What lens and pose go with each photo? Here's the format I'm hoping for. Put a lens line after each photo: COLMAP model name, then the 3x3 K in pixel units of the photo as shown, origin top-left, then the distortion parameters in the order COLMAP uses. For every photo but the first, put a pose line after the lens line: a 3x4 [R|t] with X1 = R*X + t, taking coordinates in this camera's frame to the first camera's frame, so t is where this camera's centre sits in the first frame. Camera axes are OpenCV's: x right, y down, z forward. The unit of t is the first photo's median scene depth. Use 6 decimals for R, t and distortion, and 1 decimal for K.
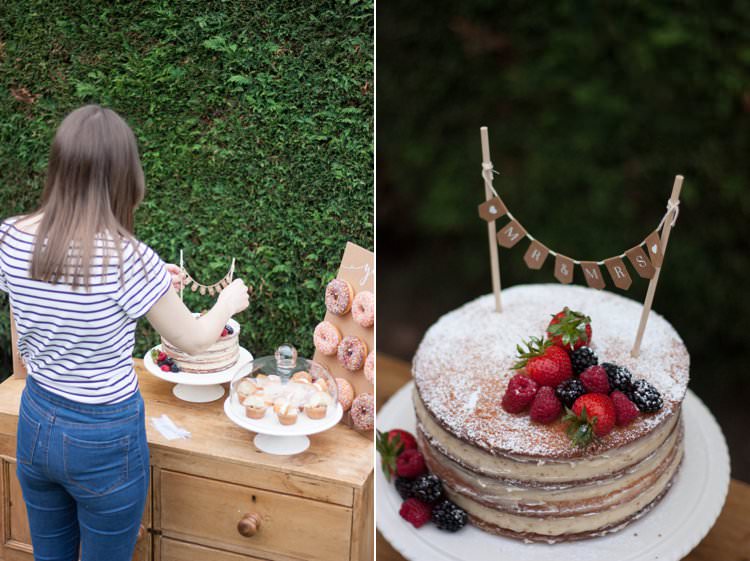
lens RADIAL K [[1398.7, 0, 374.2], [0, 1398.7, 279.0], [0, 0, 1]] dist [-0.318446, 0.000000]
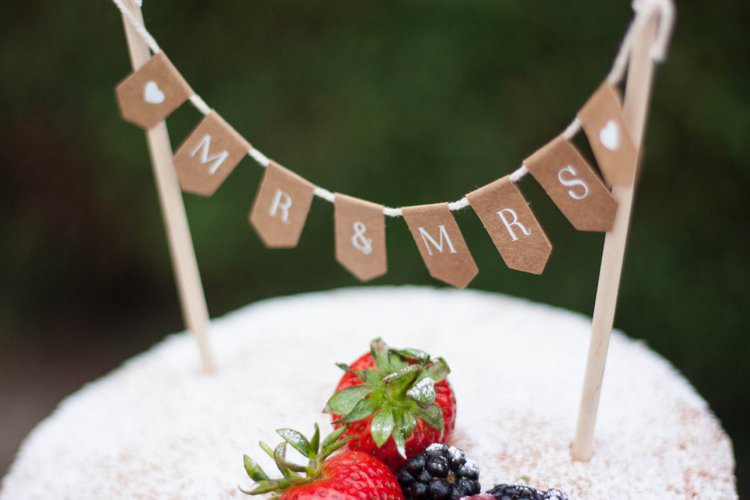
lens RADIAL K [[1840.4, 0, 373.1], [0, 1840.4, 246.0], [0, 0, 1]] dist [-0.106604, 0.000000]
pose [[0.991947, -0.087921, 0.091165, 0.096838], [0.093917, 0.993540, -0.063703, 0.026624], [-0.084975, 0.071752, 0.993796, 0.530042]]
